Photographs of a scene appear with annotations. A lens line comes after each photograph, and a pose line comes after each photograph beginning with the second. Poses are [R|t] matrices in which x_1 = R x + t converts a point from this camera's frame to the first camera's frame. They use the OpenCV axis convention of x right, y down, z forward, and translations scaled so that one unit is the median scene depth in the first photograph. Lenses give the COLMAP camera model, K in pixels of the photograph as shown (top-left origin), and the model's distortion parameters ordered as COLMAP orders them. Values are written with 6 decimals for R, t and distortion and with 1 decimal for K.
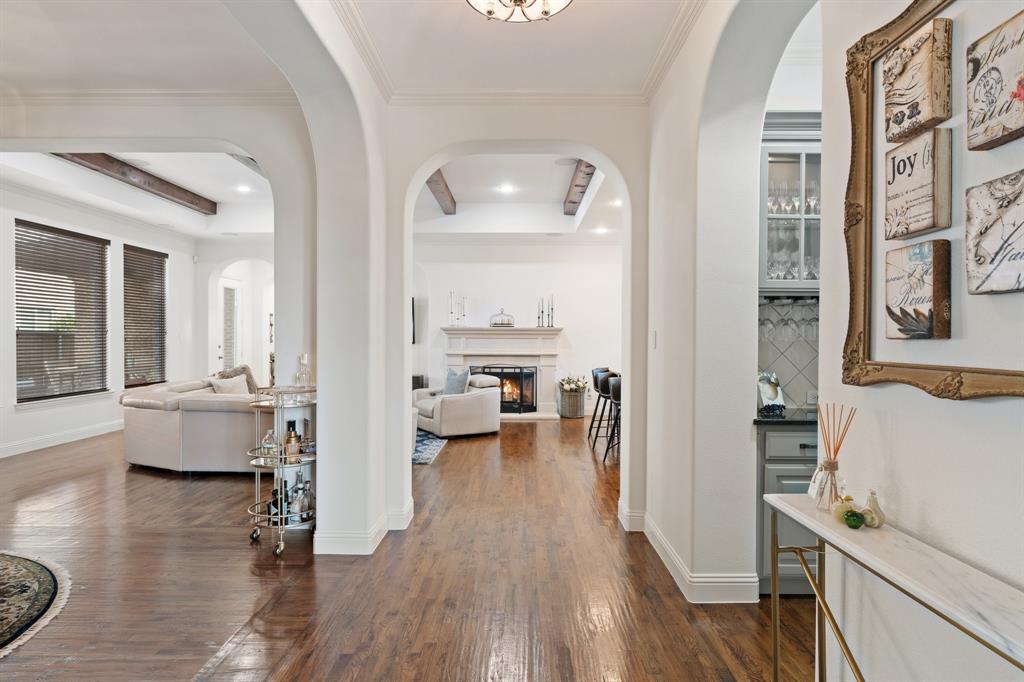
lens RADIAL K [[539.8, 0, 509.9], [0, 539.8, 342.3], [0, 0, 1]] dist [-0.002390, -0.000943]
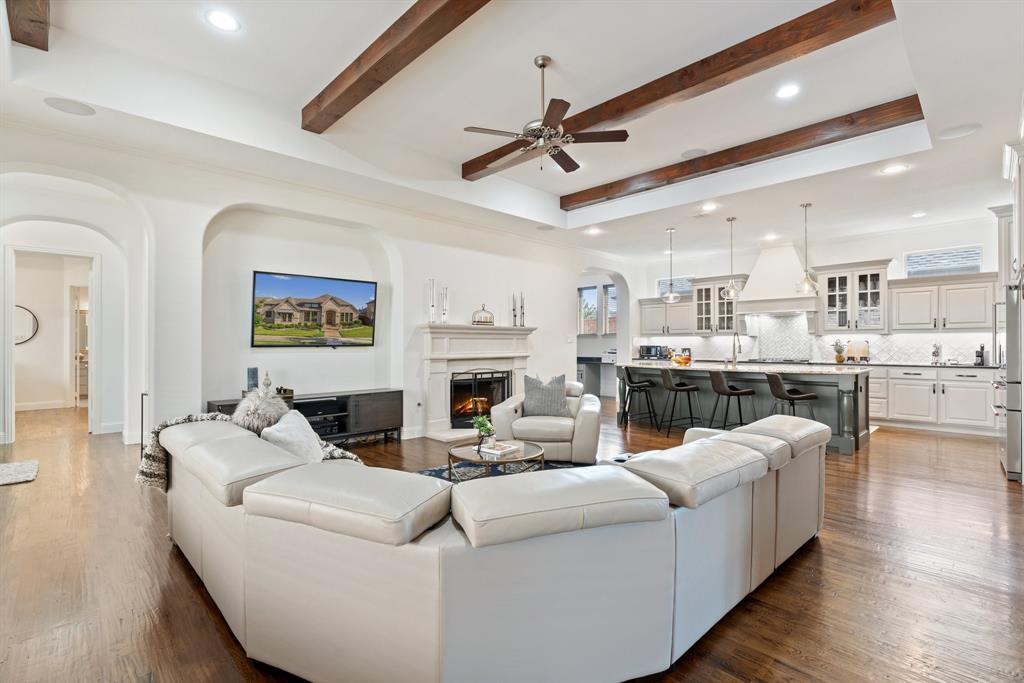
lens RADIAL K [[470.5, 0, 510.6], [0, 470.5, 345.4], [0, 0, 1]] dist [-0.002282, 0.000756]
pose [[0.723081, -0.009363, 0.690700, -0.509434], [0.004263, 0.999950, 0.009093, -0.003082], [-0.690750, -0.003630, 0.723085, 0.439601]]
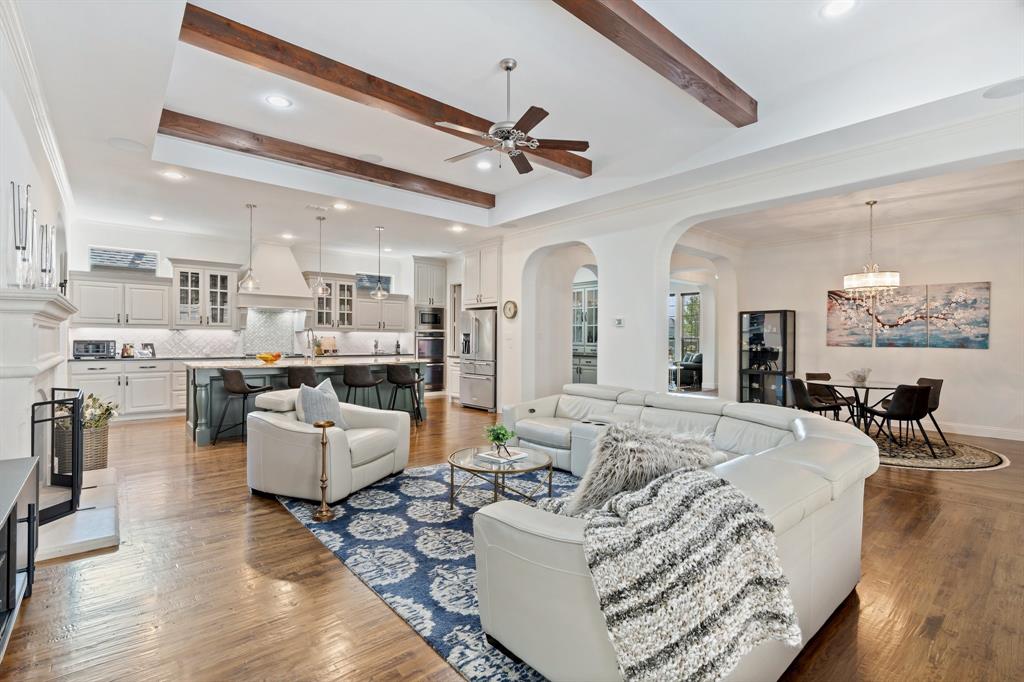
lens RADIAL K [[470.5, 0, 502.6], [0, 470.5, 332.0], [0, 0, 1]] dist [-0.002282, 0.000756]
pose [[-0.639282, 0.003423, 0.768964, -0.522449], [-0.011894, 0.999826, -0.014339, -0.001414], [-0.768880, -0.018313, -0.639131, 0.978210]]
